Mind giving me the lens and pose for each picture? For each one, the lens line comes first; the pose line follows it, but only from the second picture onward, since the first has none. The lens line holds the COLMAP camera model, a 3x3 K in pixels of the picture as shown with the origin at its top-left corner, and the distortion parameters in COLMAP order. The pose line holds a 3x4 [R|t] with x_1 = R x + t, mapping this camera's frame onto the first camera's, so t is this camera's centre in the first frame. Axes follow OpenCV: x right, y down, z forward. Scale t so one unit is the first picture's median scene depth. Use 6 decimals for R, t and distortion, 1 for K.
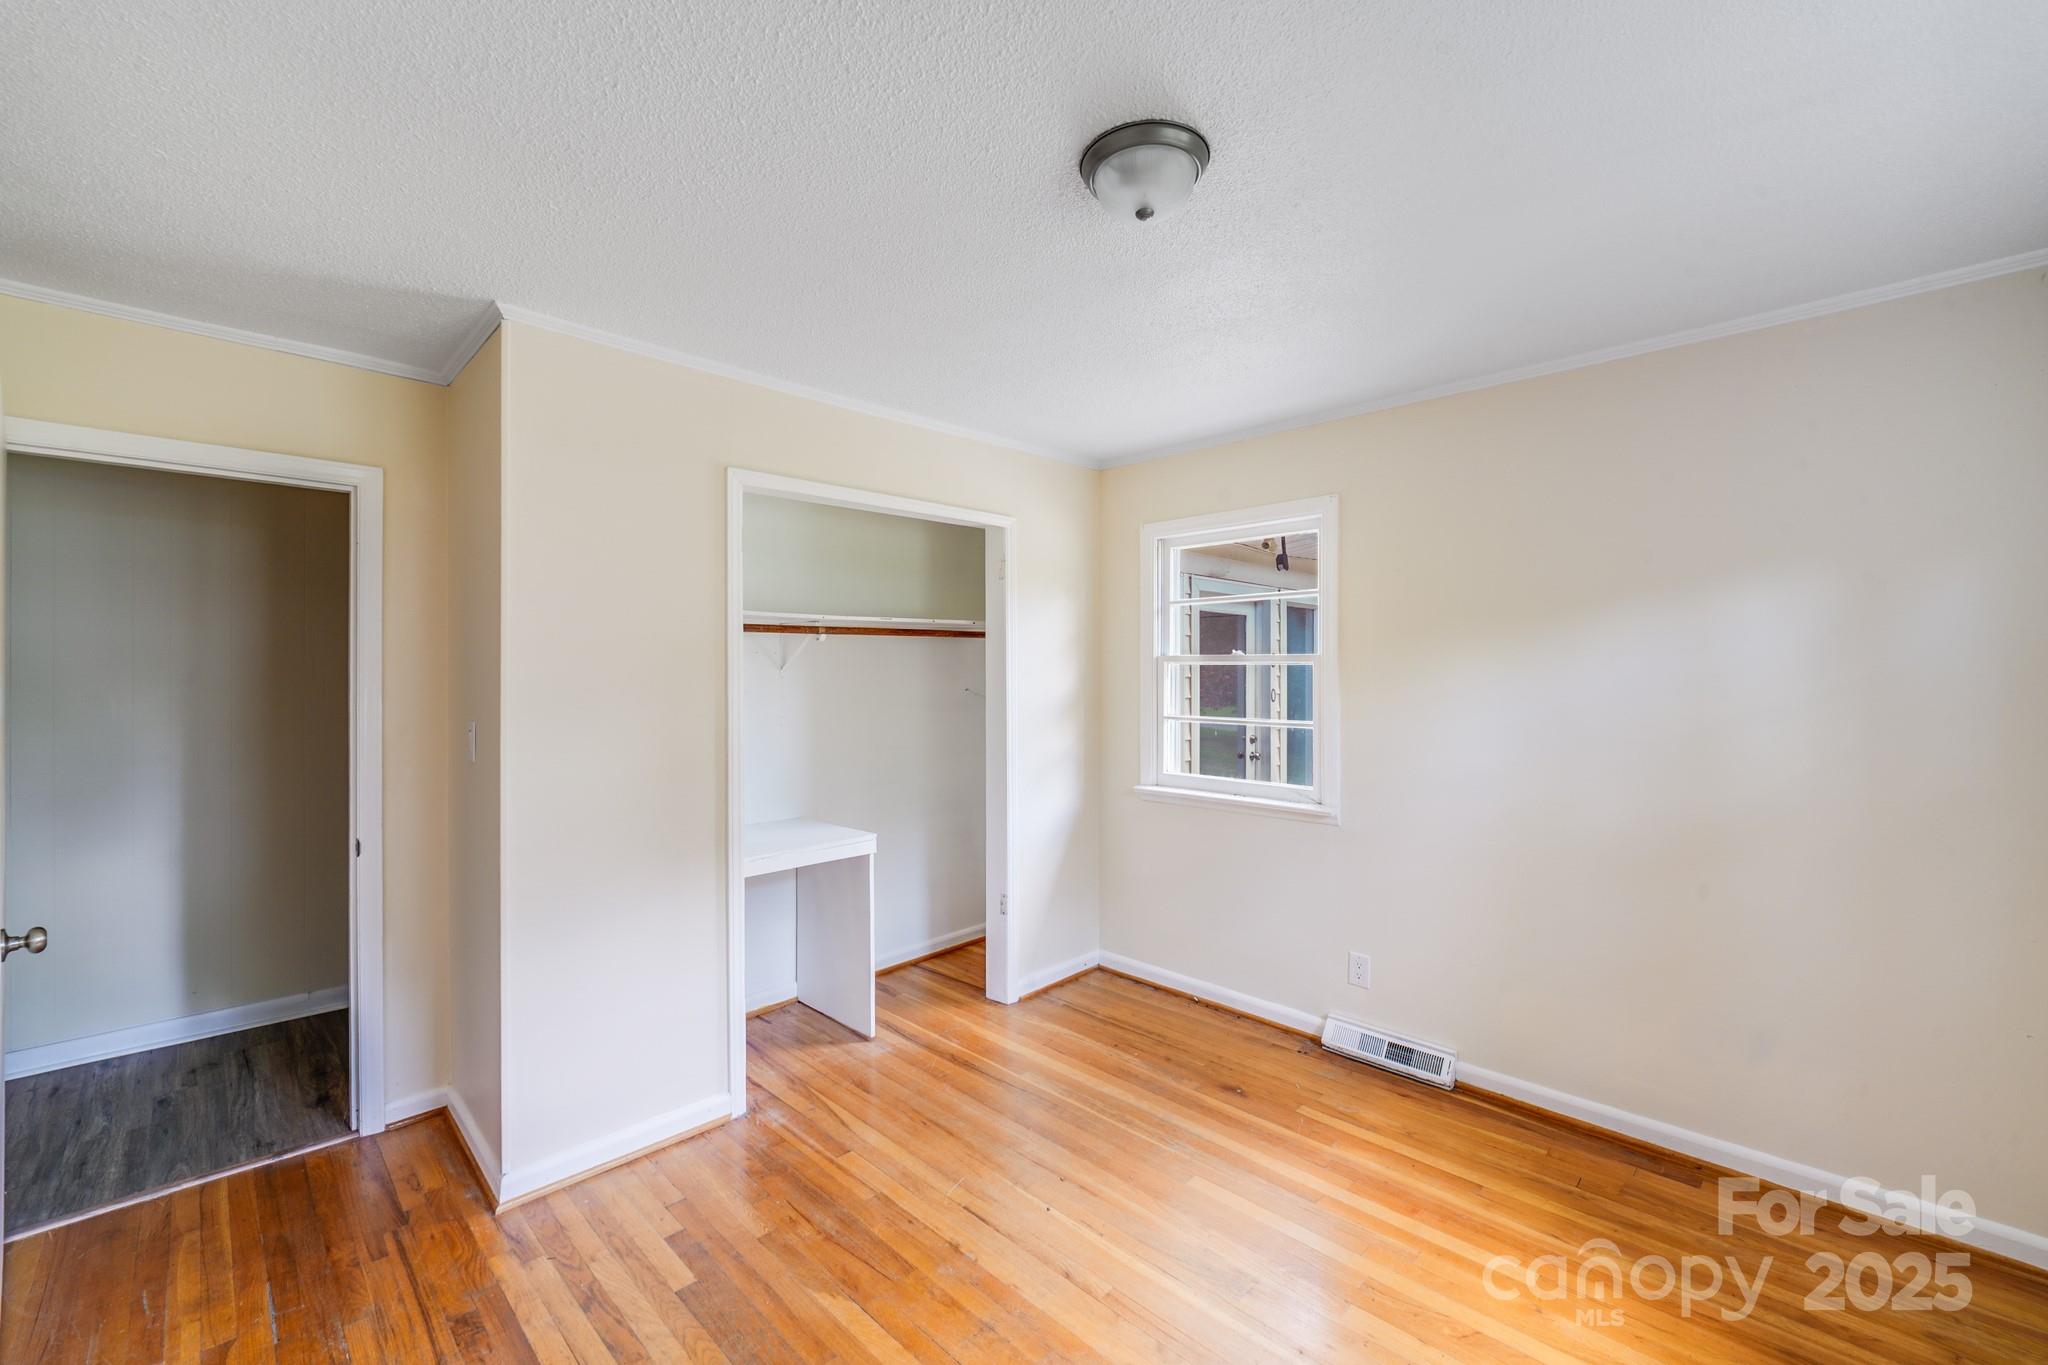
lens RADIAL K [[831.8, 0, 1018.6], [0, 831.8, 677.5], [0, 0, 1]] dist [-0.010745, -0.000761]
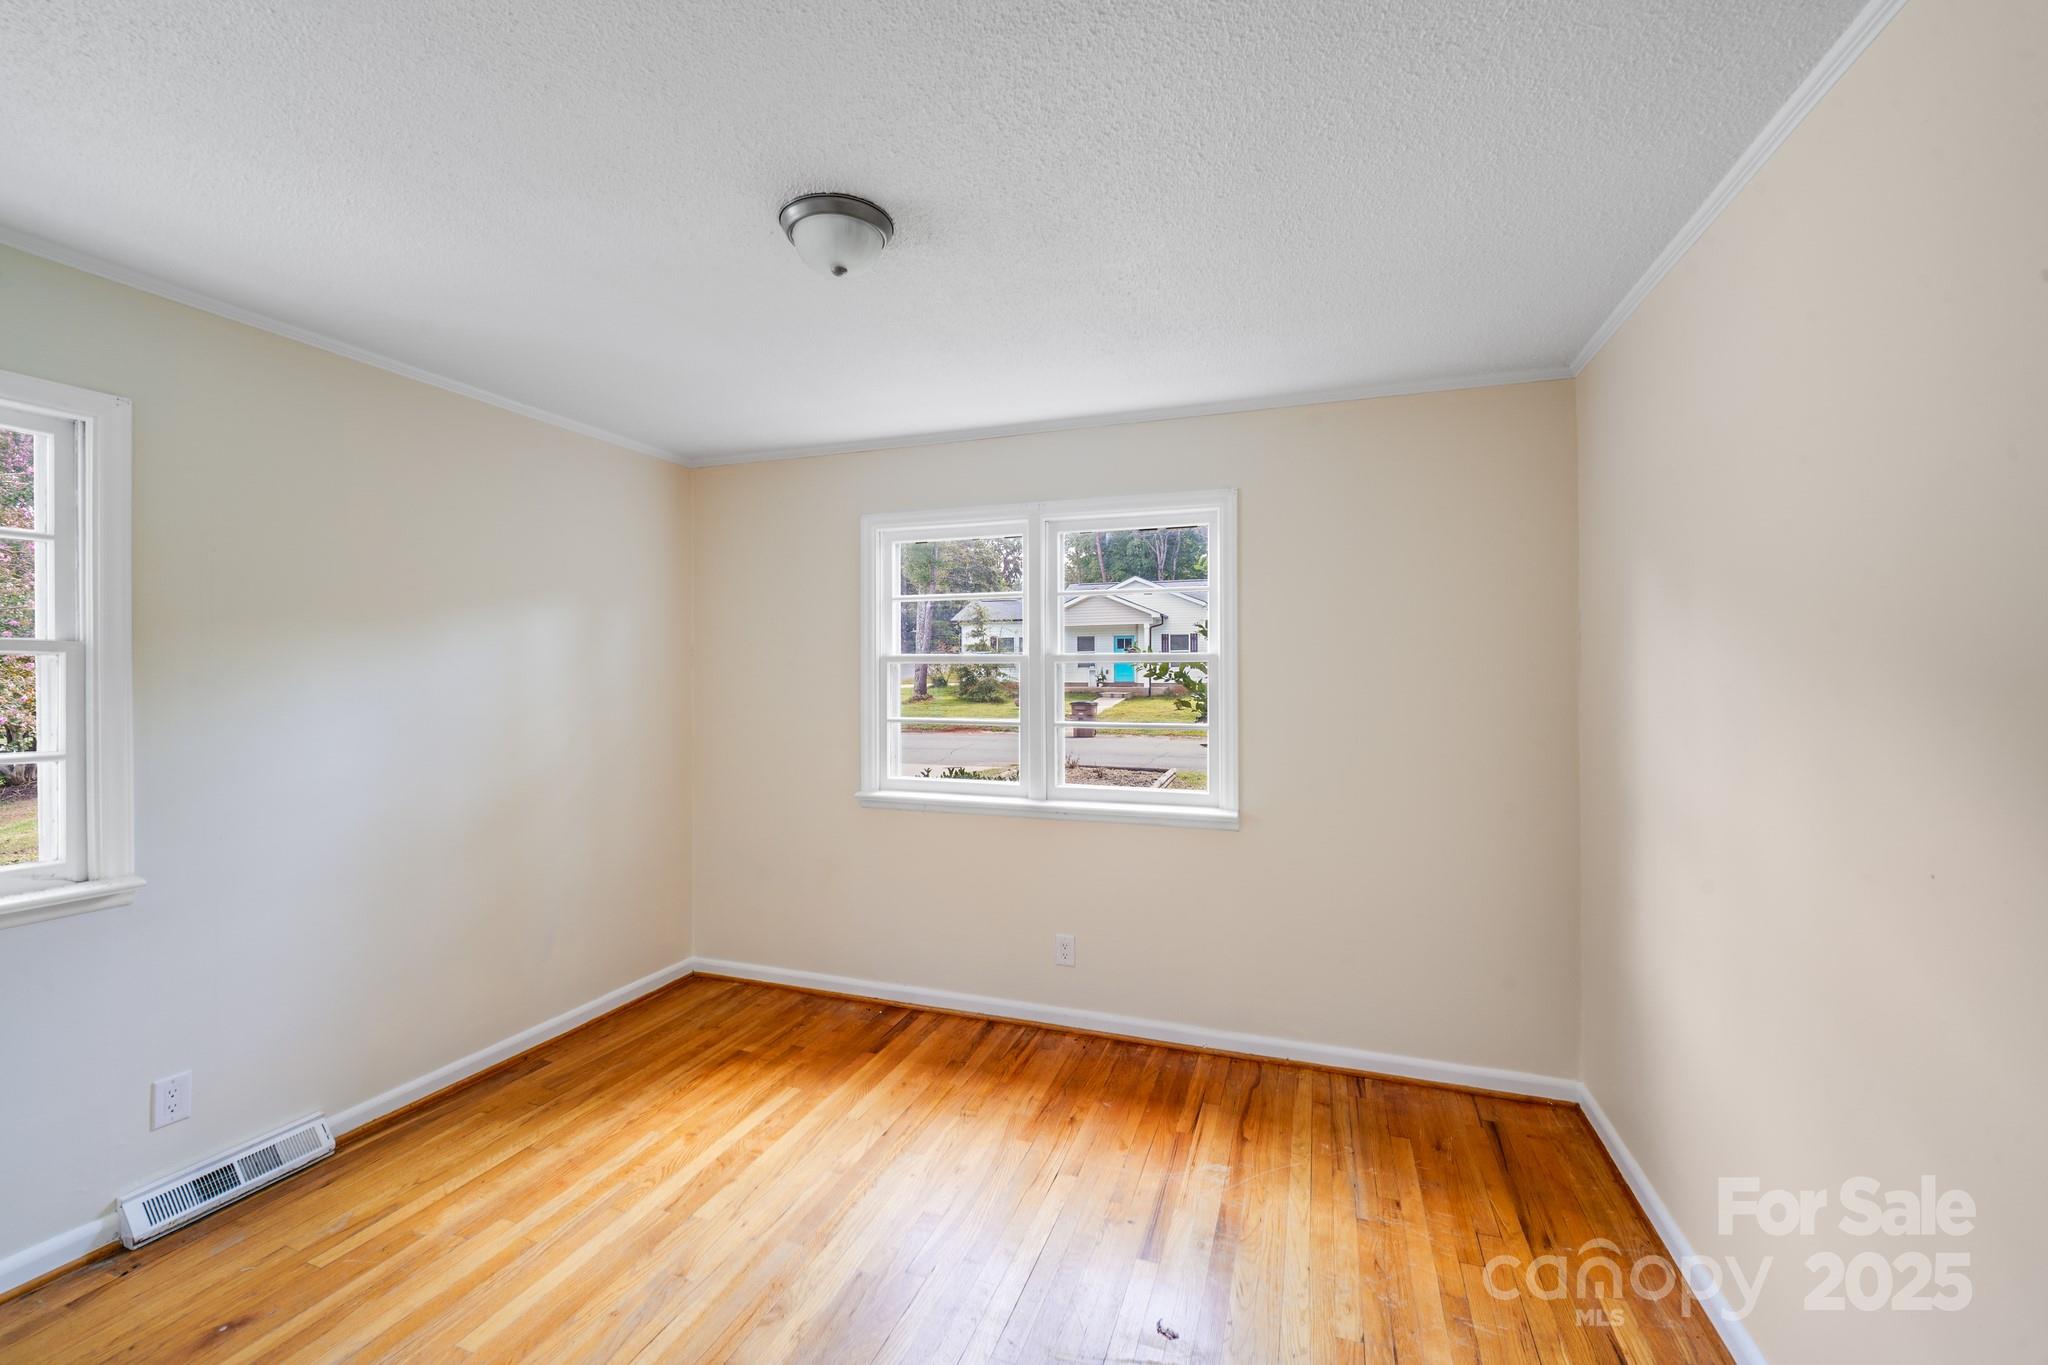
lens RADIAL K [[831.8, 0, 1018.6], [0, 831.8, 677.5], [0, 0, 1]] dist [-0.010745, -0.000761]
pose [[-0.425653, -0.000507, 0.904886, -0.591453], [0.010083, 0.999935, 0.005303, 0.006589], [-0.904830, 0.011381, -0.425621, 0.760678]]
